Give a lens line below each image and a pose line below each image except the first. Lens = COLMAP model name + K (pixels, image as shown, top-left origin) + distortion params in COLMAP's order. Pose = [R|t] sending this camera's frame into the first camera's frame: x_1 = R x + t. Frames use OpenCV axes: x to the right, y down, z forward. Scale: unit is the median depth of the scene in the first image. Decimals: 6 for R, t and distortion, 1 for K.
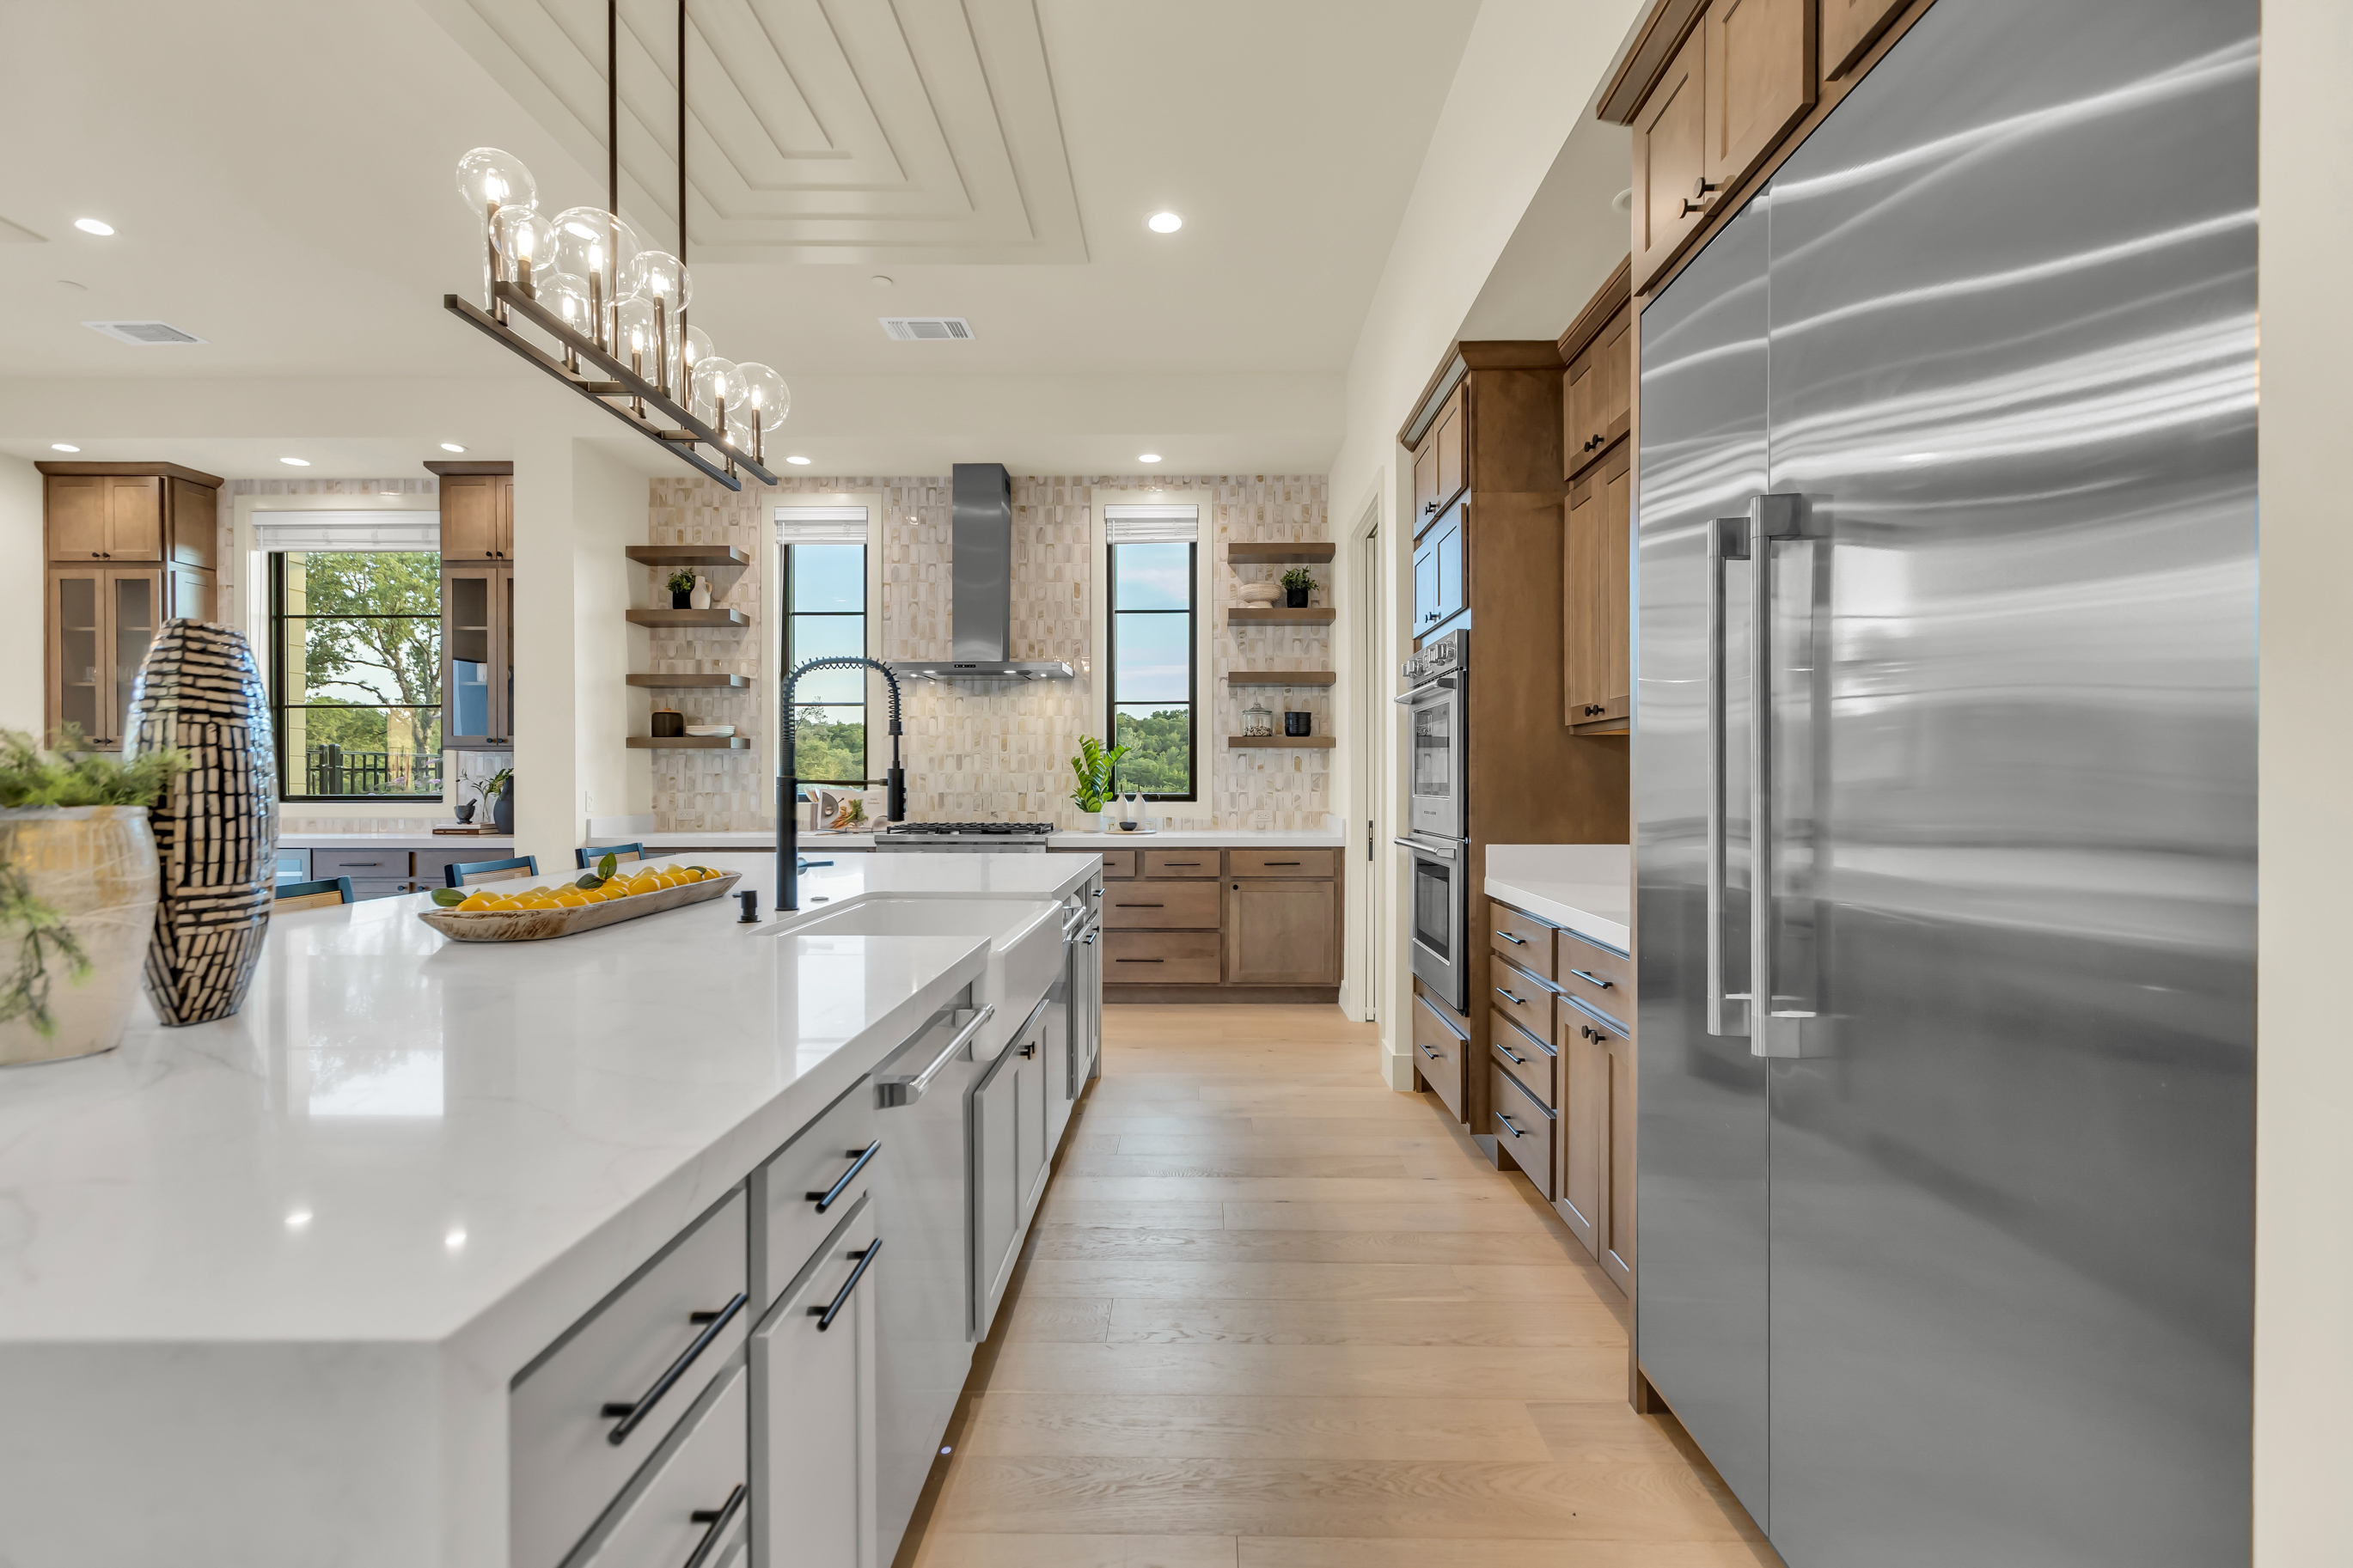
lens RADIAL K [[1110.4, 0, 1170.8], [0, 1110.4, 748.3], [0, 0, 1]] dist [0.028259, 0.000485]
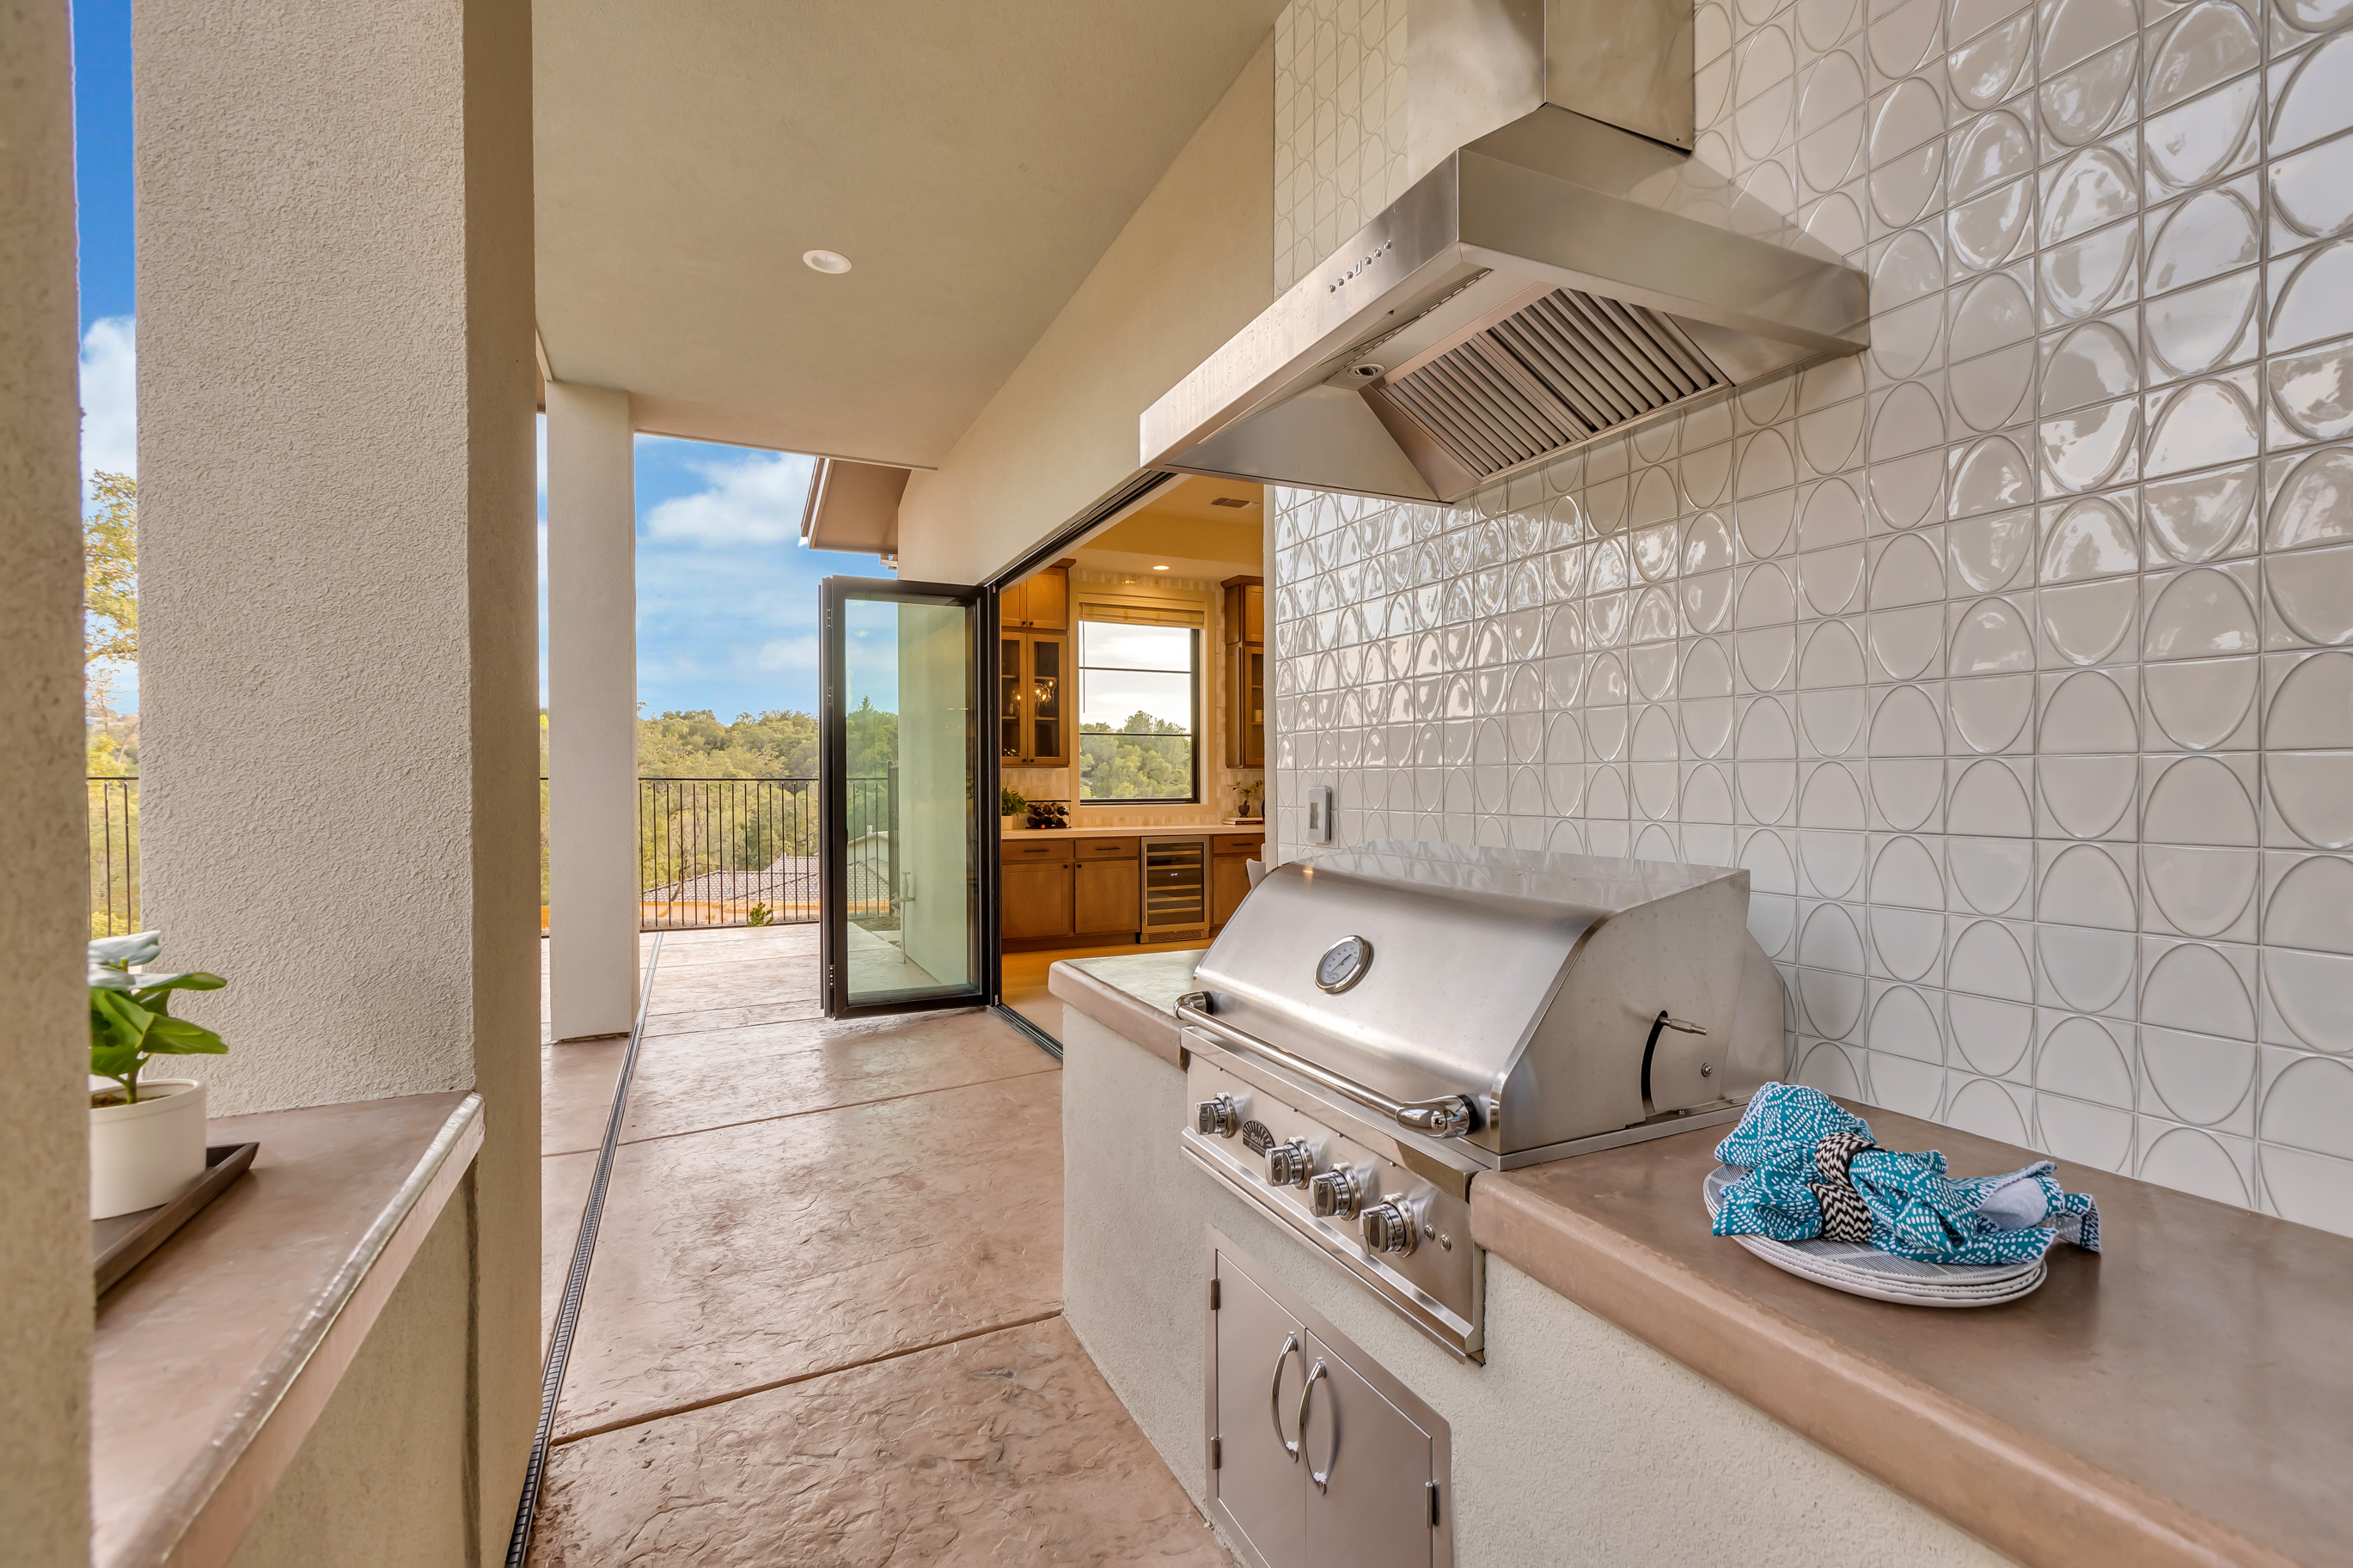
lens RADIAL K [[1043.4, 0, 1185.5], [0, 1043.4, 771.7], [0, 0, 1]] dist [0.002585, -0.000139]
pose [[0.891584, 0.002373, 0.452849, -1.299373], [0.002235, 0.999951, -0.009640, 0.020873], [-0.452849, 0.009608, 0.891535, -0.203785]]
